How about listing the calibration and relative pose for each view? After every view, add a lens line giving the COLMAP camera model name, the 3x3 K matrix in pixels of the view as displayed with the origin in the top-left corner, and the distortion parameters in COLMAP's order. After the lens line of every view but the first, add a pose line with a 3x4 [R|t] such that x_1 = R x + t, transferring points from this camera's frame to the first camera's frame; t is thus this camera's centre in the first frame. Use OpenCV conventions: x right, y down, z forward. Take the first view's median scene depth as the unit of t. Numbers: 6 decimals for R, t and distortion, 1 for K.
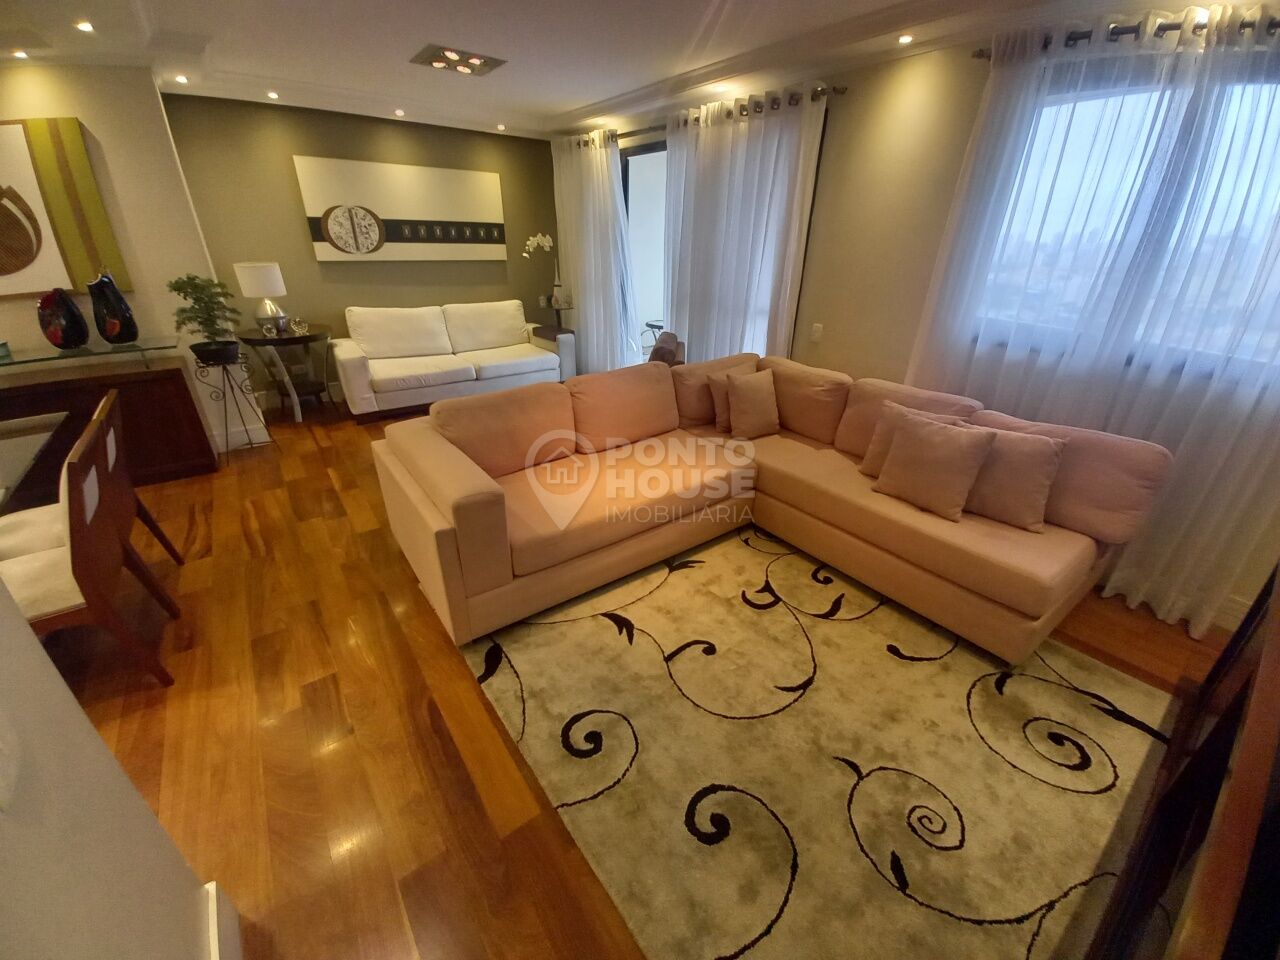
lens RADIAL K [[493.6, 0, 639.8], [0, 493.6, 484.1], [0, 0, 1]] dist [0.014151, -0.011048]
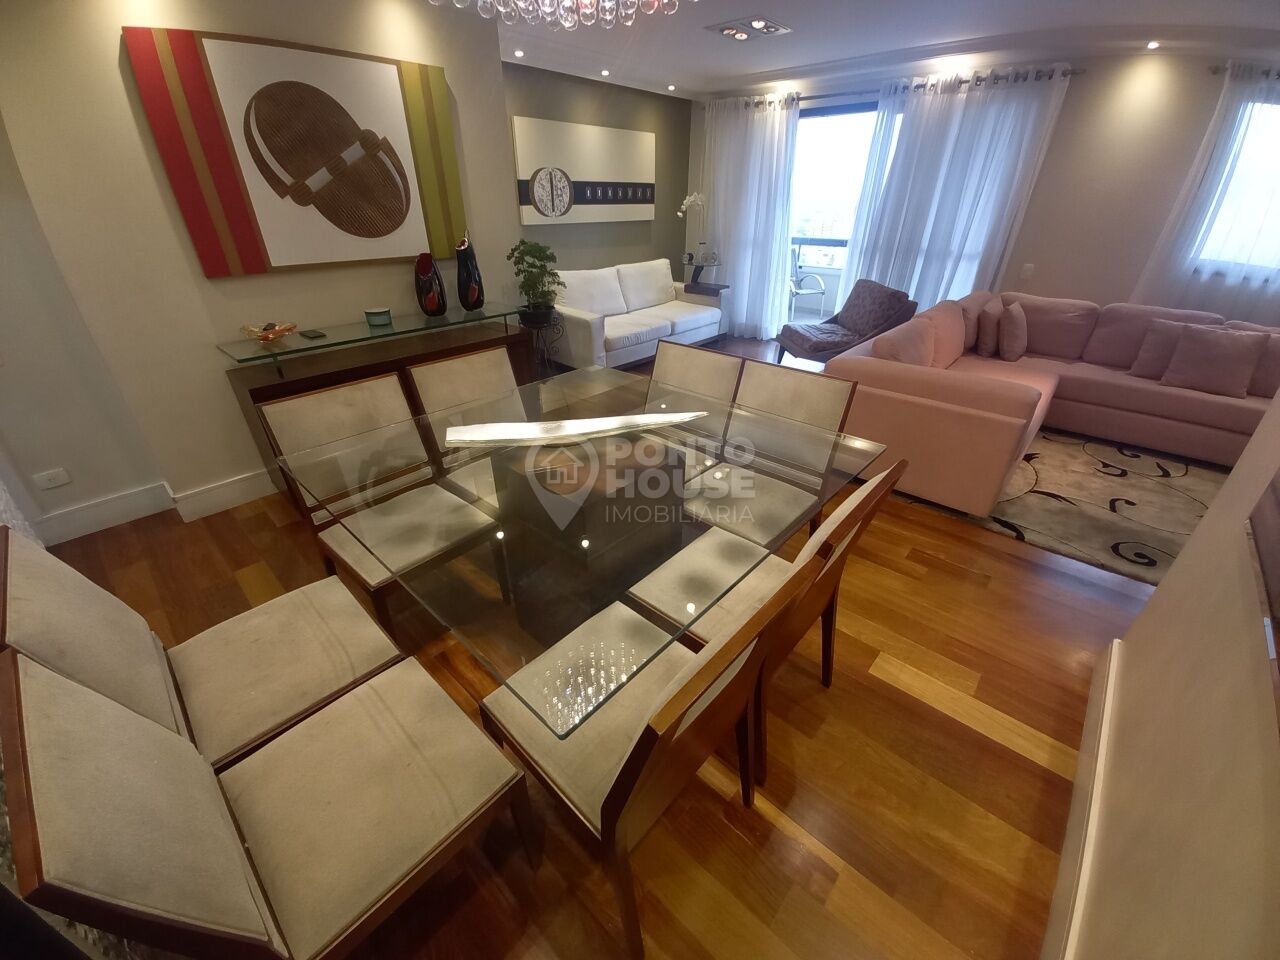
lens RADIAL K [[494.3, 0, 640.0], [0, 494.3, 480.0], [0, 0, 1]] dist [0.016502, -0.019062]
pose [[0.983386, -0.106329, 0.147126, -0.799080], [0.097978, 0.993198, 0.062908, 0.033047], [-0.152814, -0.047448, 0.987115, -0.074035]]
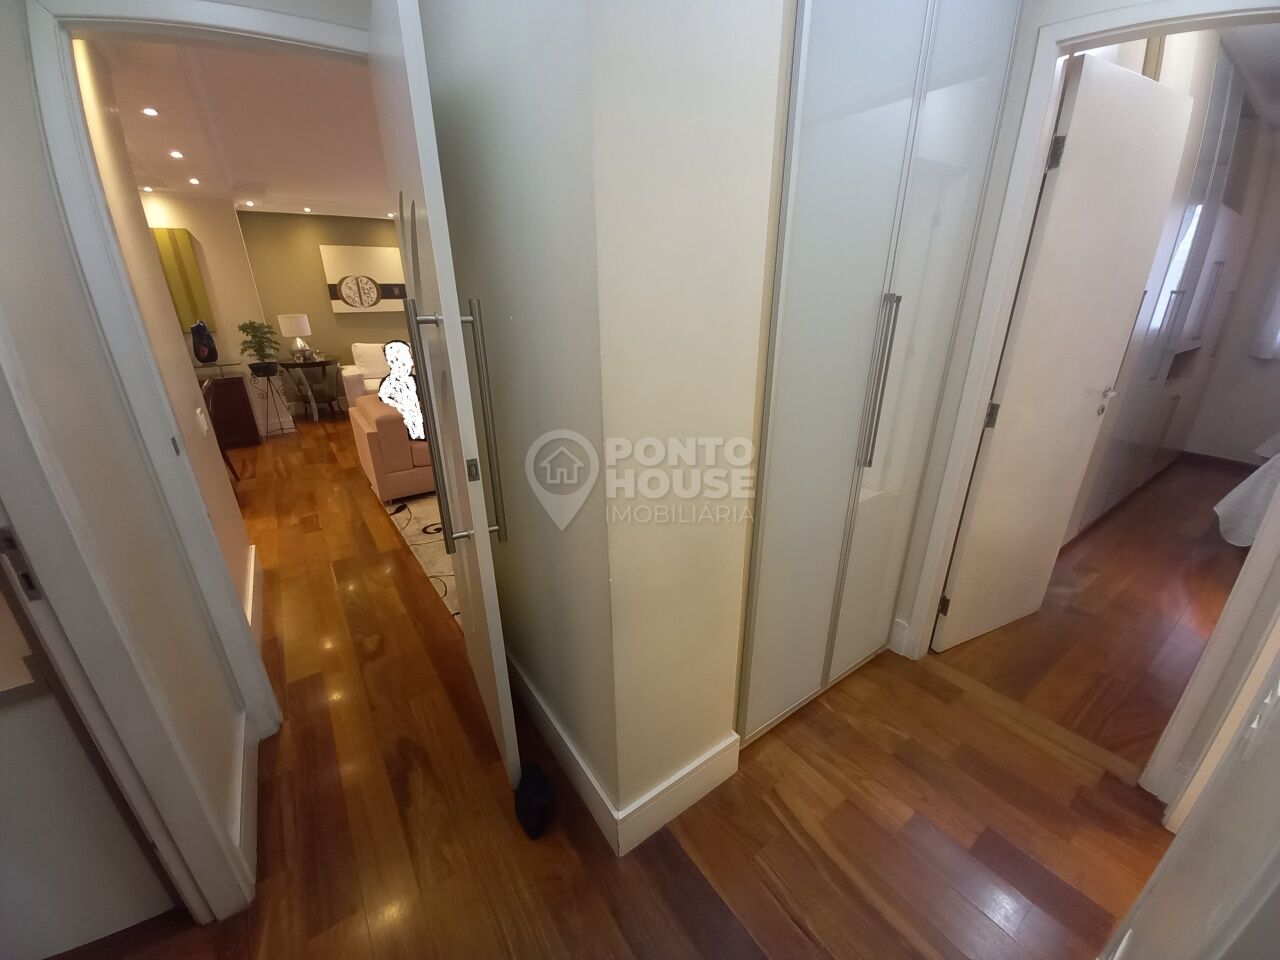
lens RADIAL K [[498.6, 0, 638.8], [0, 498.6, 483.8], [0, 0, 1]] dist [0.016307, -0.010291]
pose [[0.998520, -0.020092, -0.050545, 0.389932], [0.015306, 0.995515, -0.093358, 0.252924], [0.052194, 0.092446, 0.994349, -0.466923]]
